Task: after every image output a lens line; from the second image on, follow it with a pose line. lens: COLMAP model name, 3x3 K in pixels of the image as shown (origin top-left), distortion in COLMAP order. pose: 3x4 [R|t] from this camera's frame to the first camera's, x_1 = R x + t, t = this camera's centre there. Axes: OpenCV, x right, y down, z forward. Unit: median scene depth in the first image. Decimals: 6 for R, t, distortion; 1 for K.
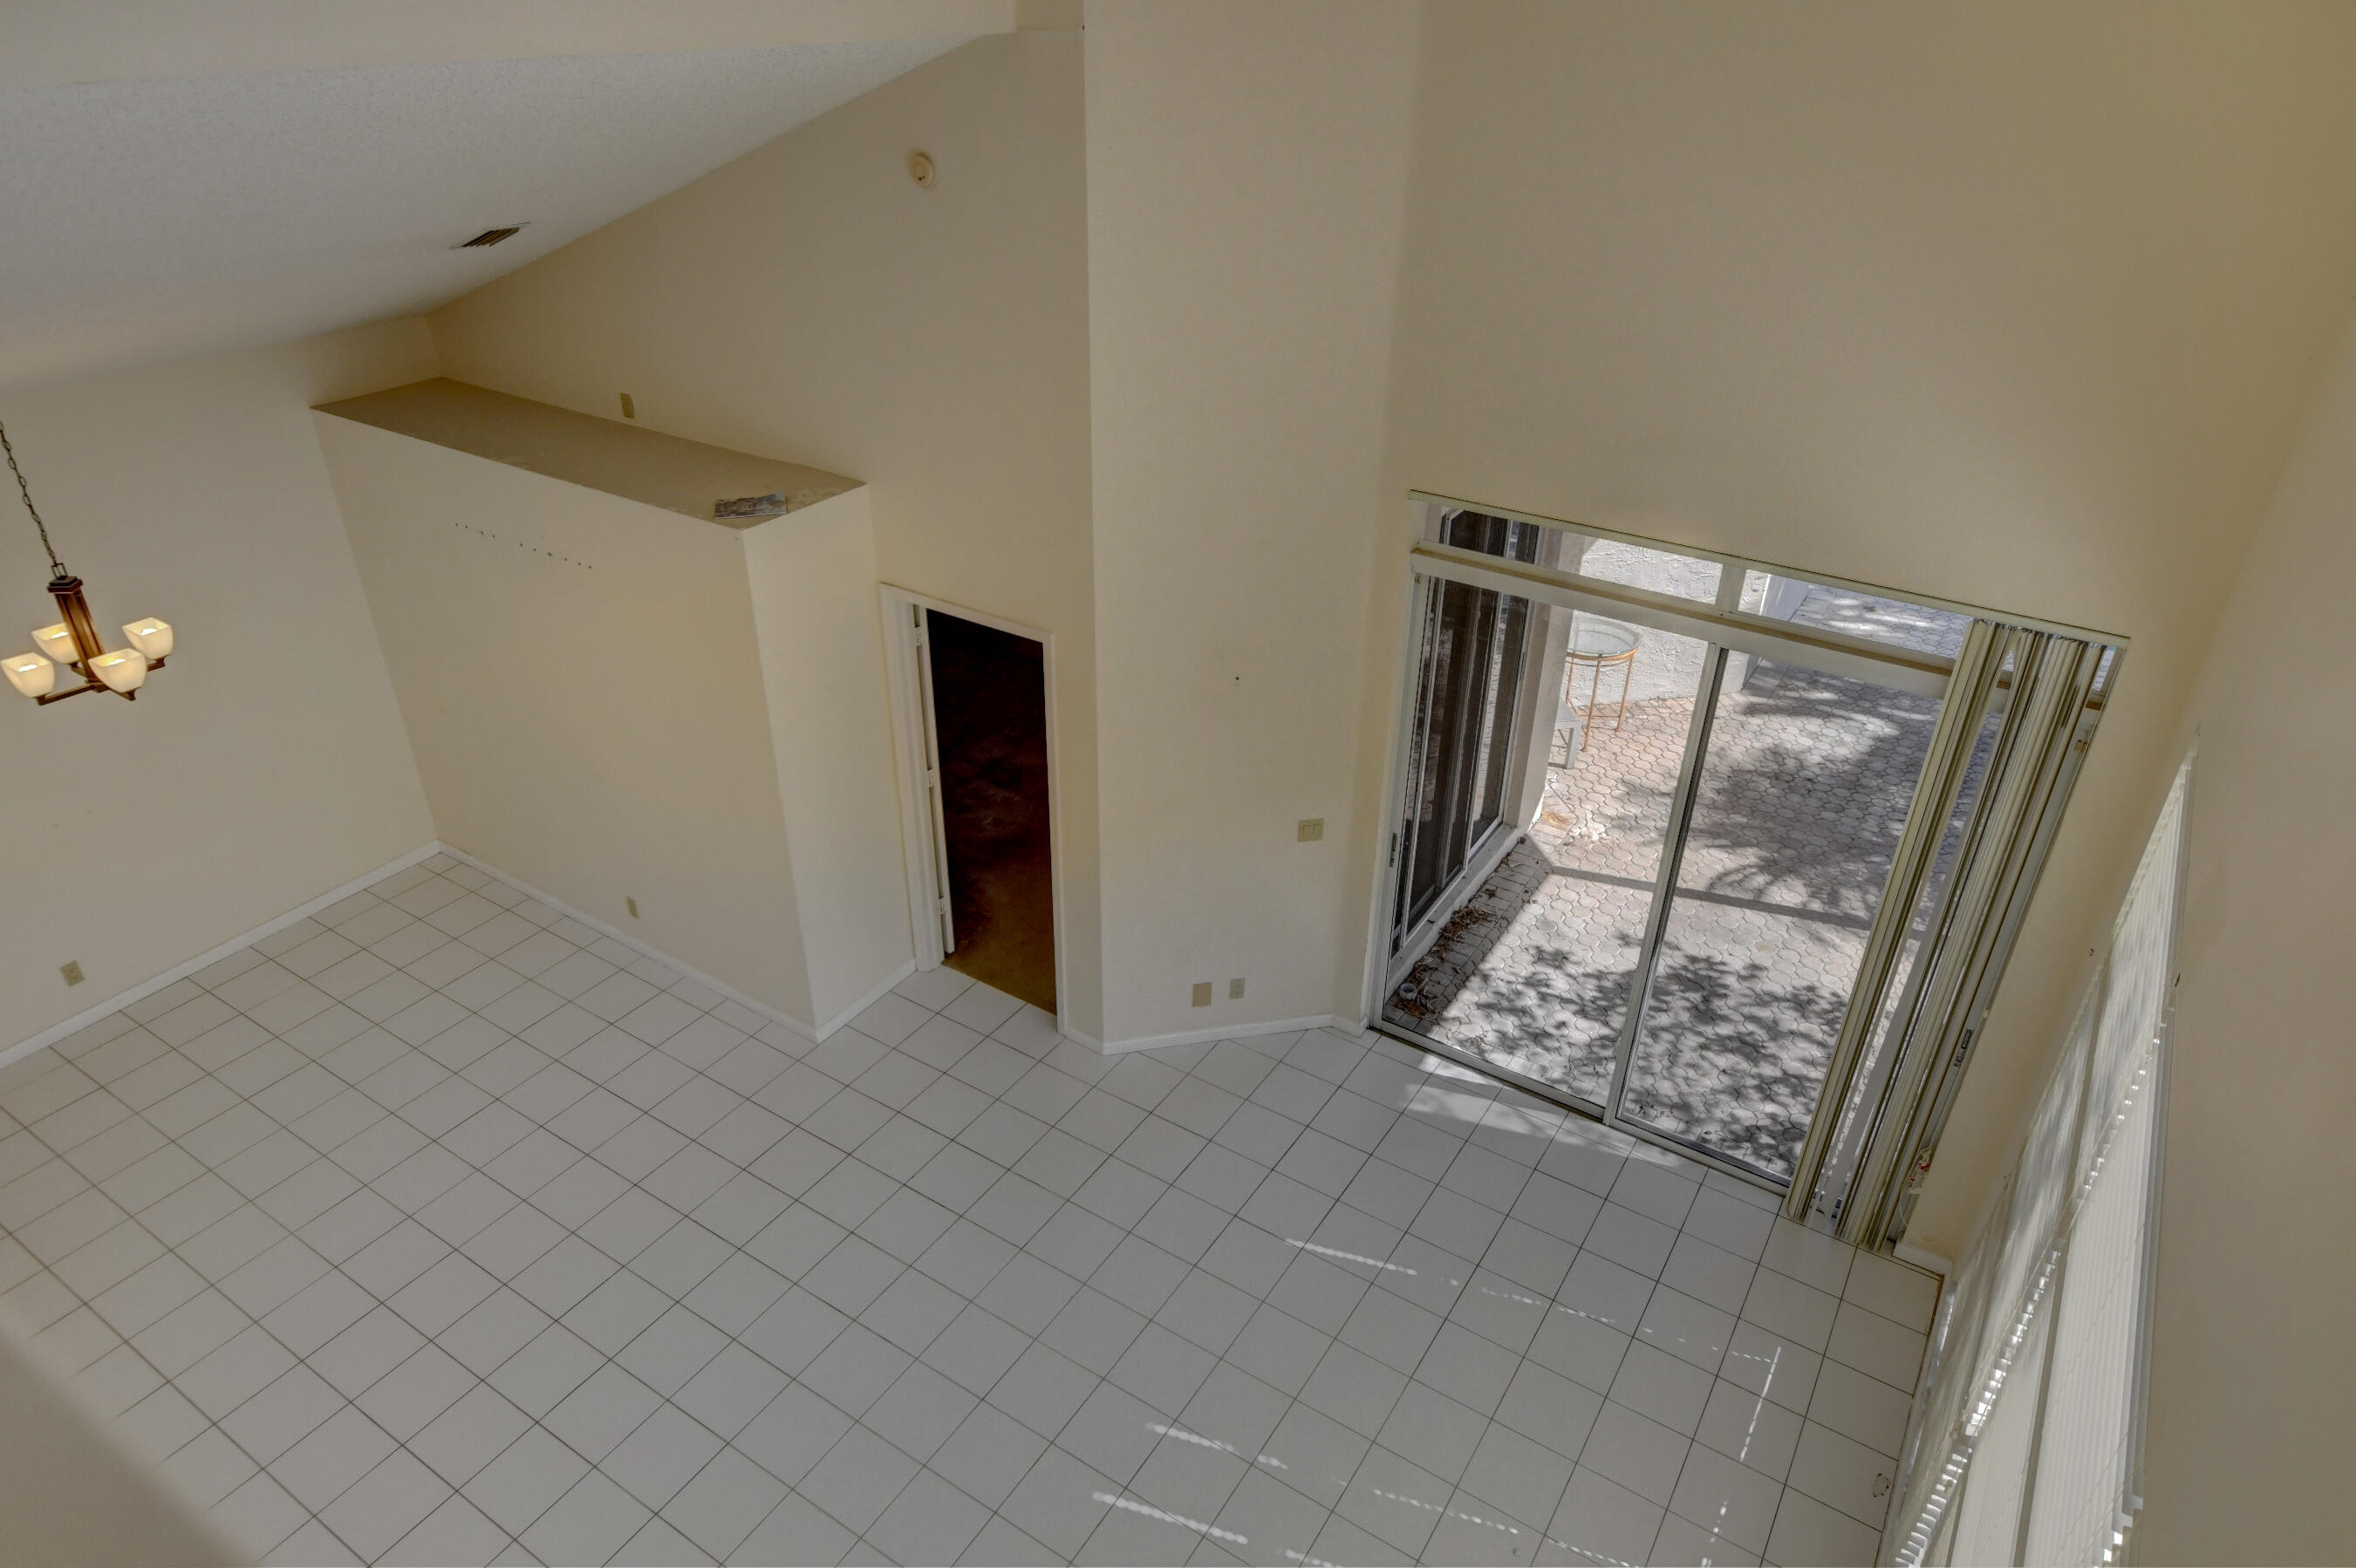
lens RADIAL K [[1426.6, 0, 1180.9], [0, 1426.6, 788.7], [0, 0, 1]] dist [-0.011628, -0.000146]
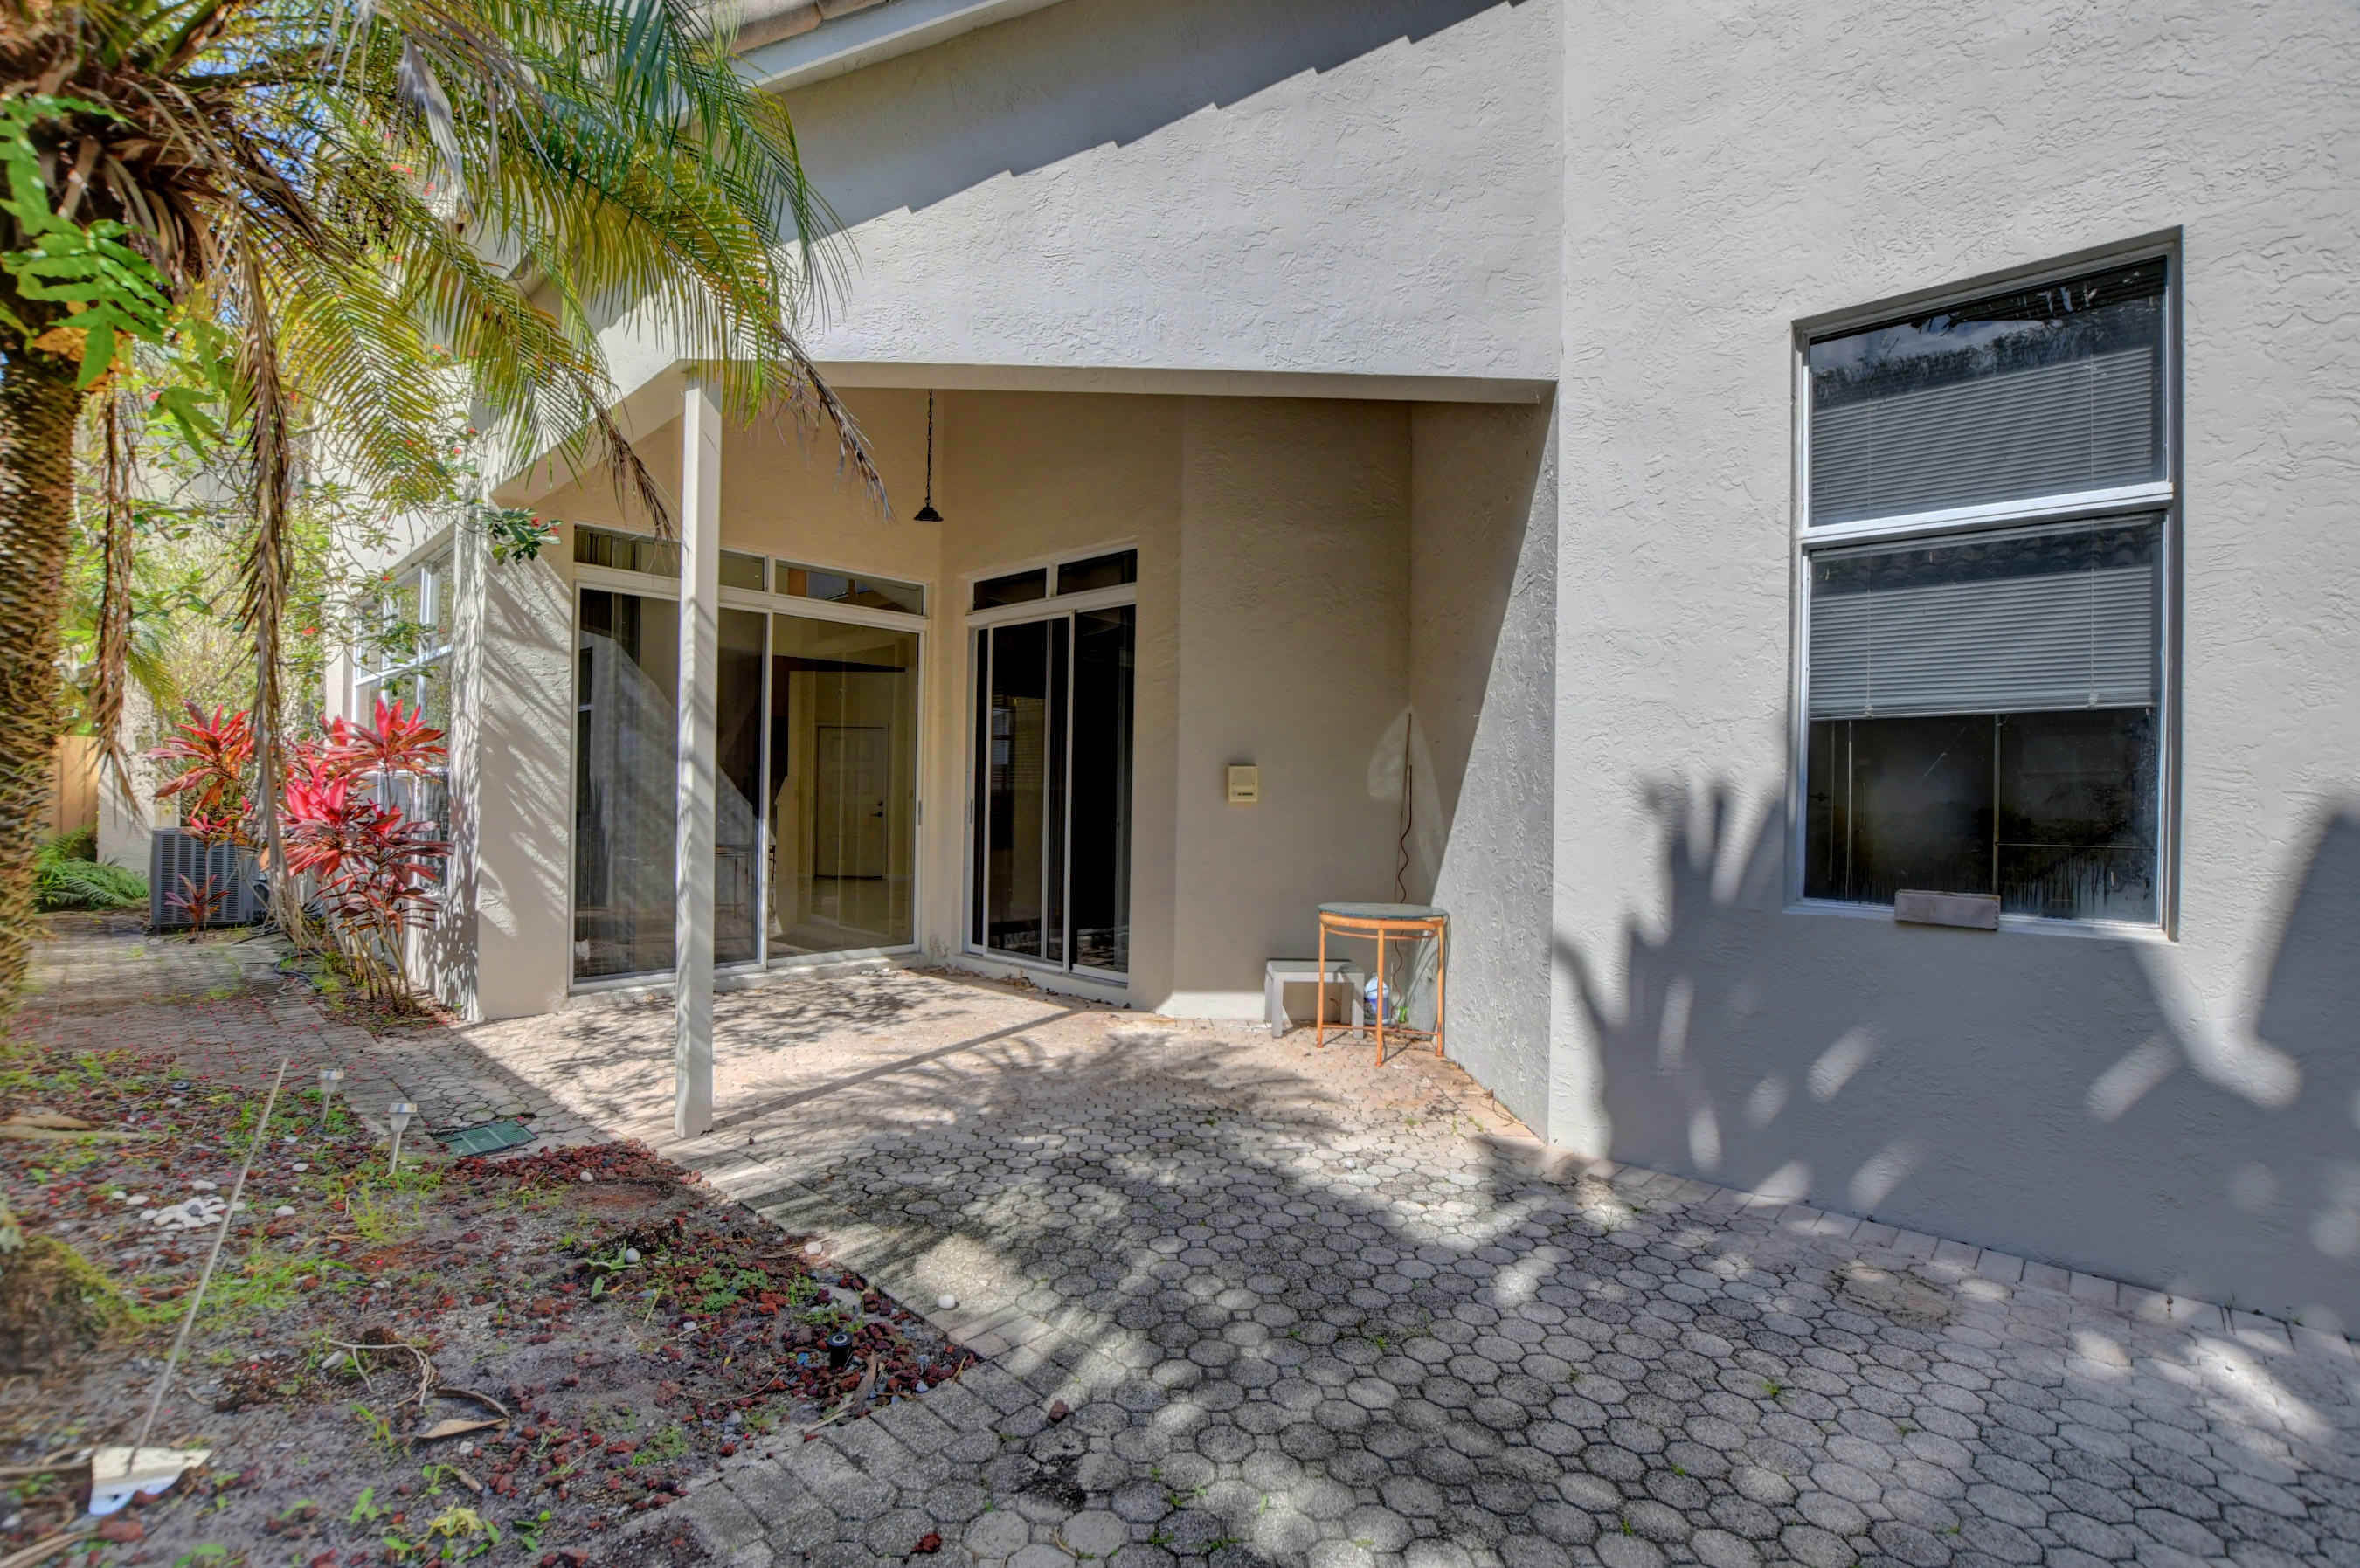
lens RADIAL K [[1039.8, 0, 1182.9], [0, 1039.8, 786.8], [0, 0, 1]] dist [-0.032315, 0.004099]
pose [[-0.174963, -0.023995, -0.984283, 1.219279], [-0.508646, 0.858167, 0.069494, -0.209363], [0.843011, 0.512810, -0.162352, 1.373009]]
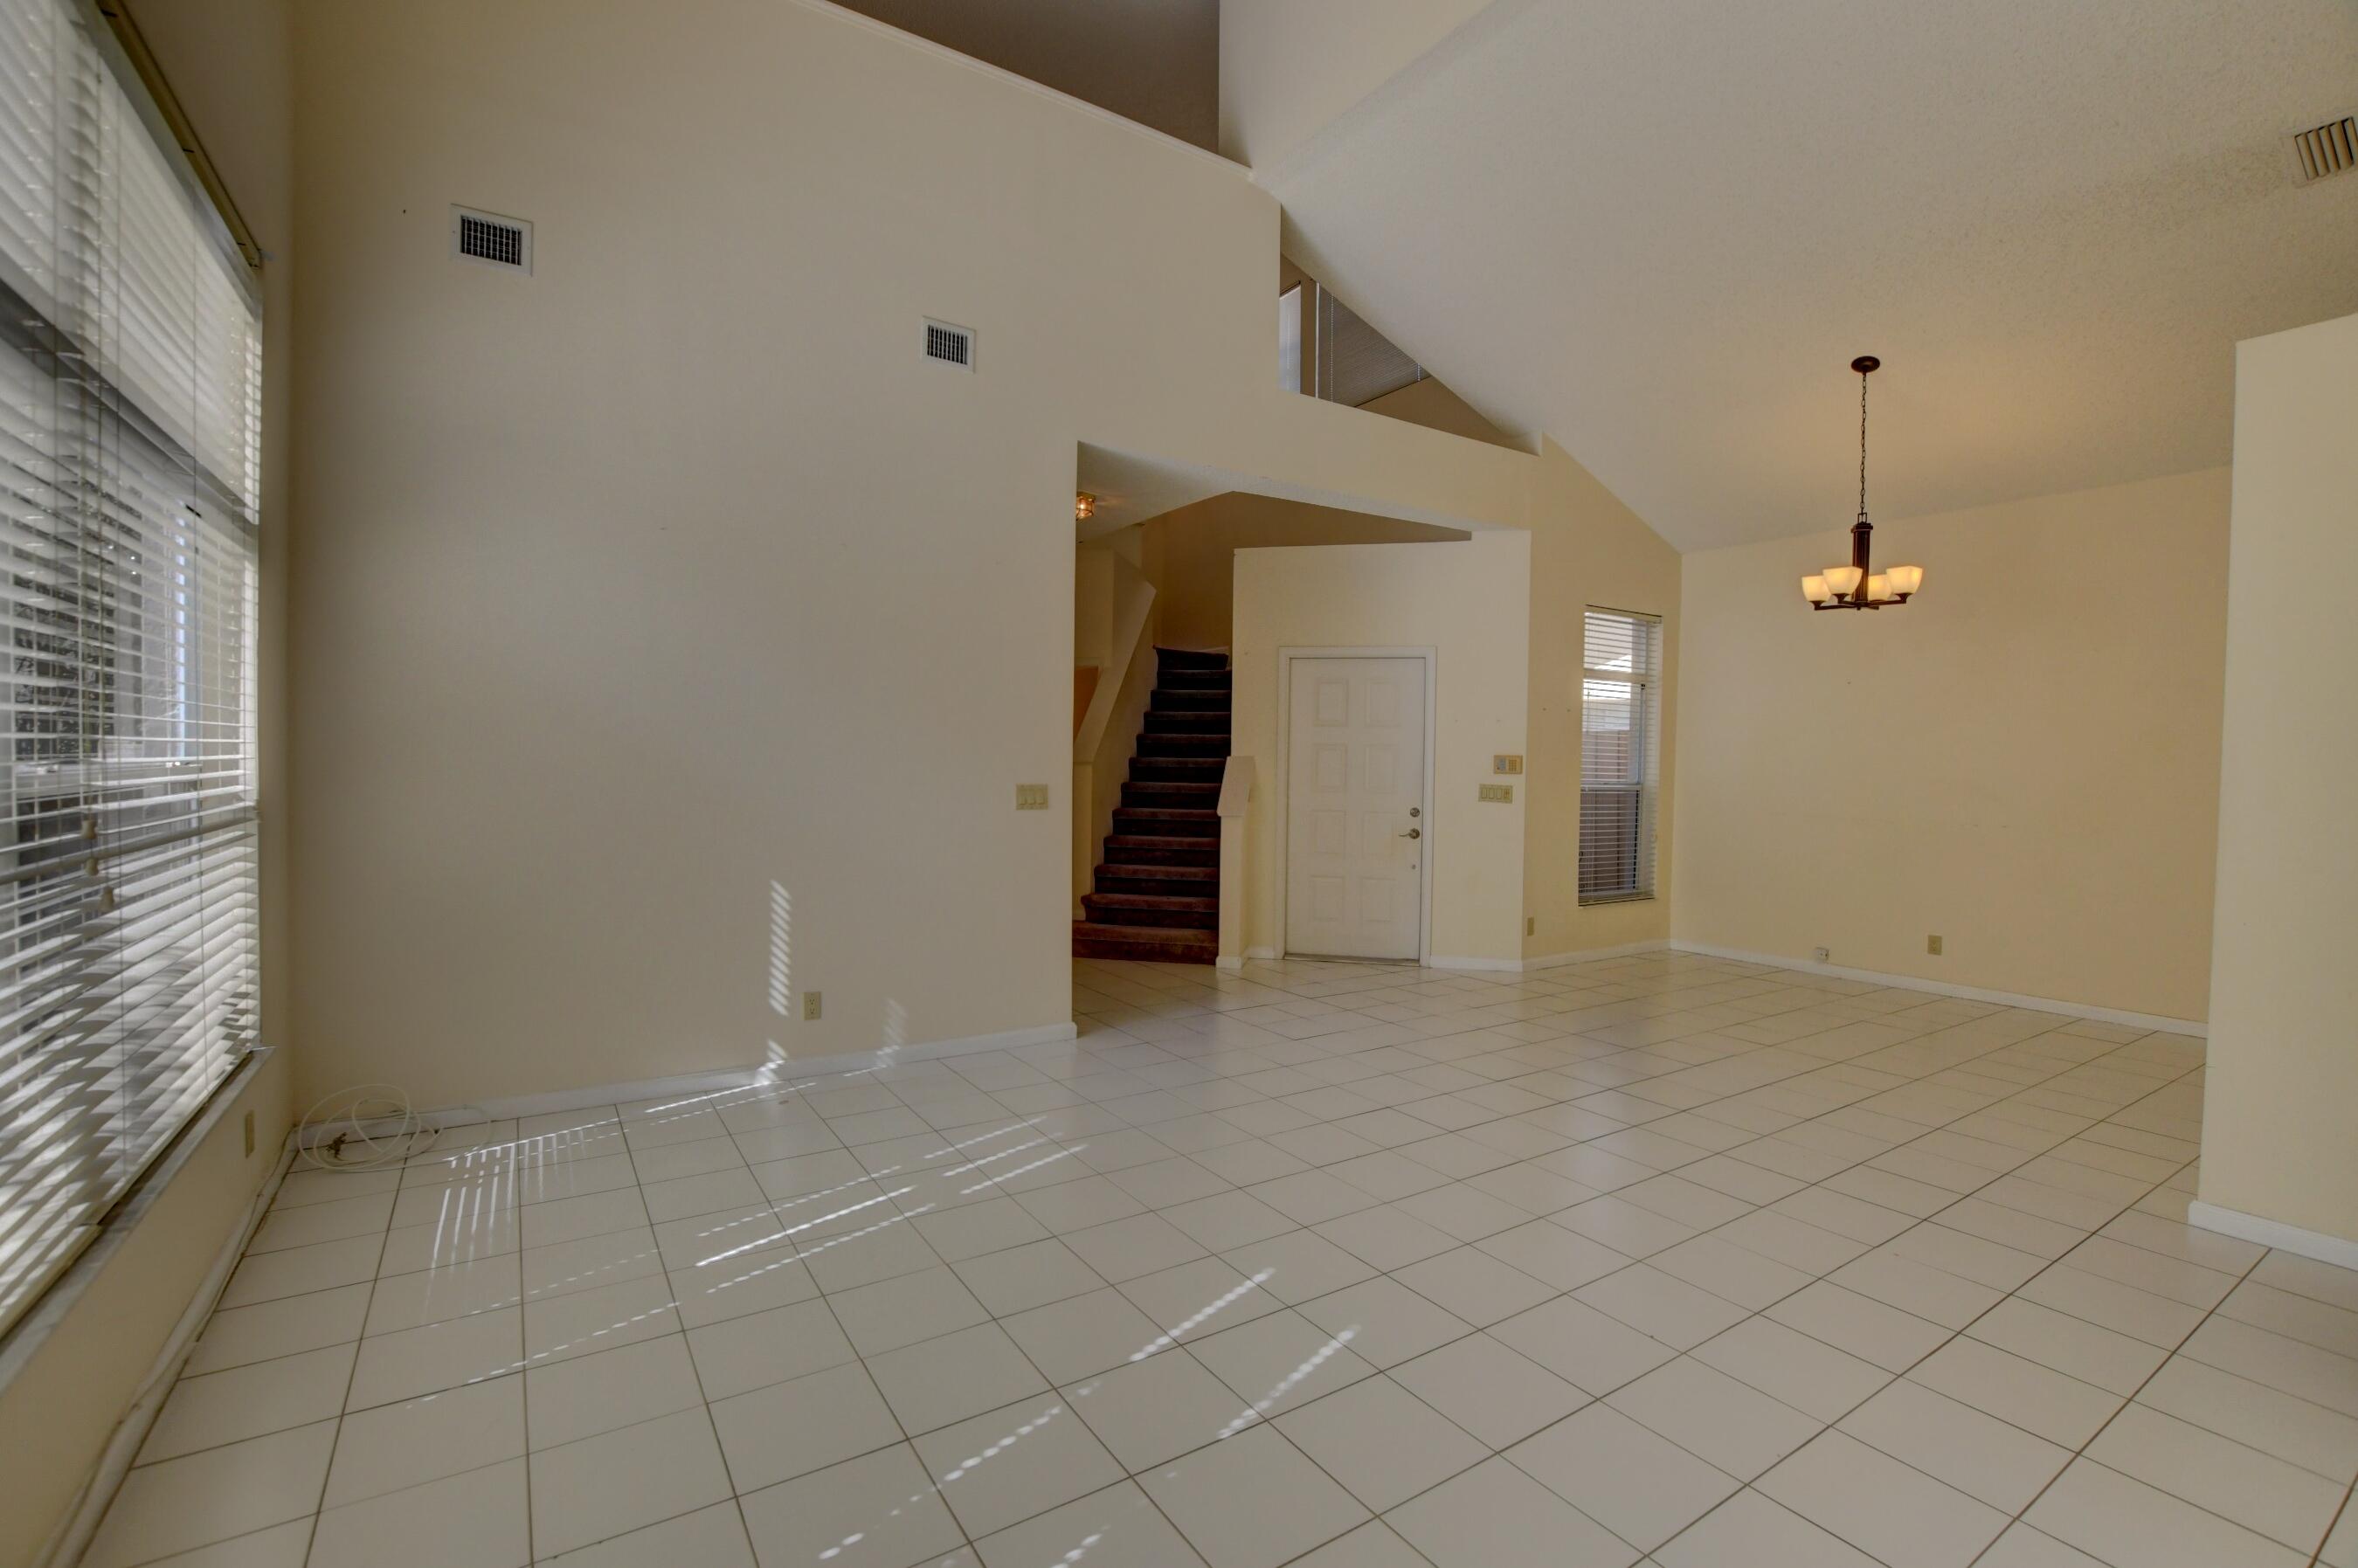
lens RADIAL K [[1039.0, 0, 1174.8], [0, 1039.0, 788.4], [0, 0, 1]] dist [-0.032315, 0.004099]
pose [[-0.412340, 0.007824, -0.910996, 0.323774], [-0.475761, 0.850928, 0.222650, 0.131431], [0.776934, 0.525224, -0.347149, 0.714379]]
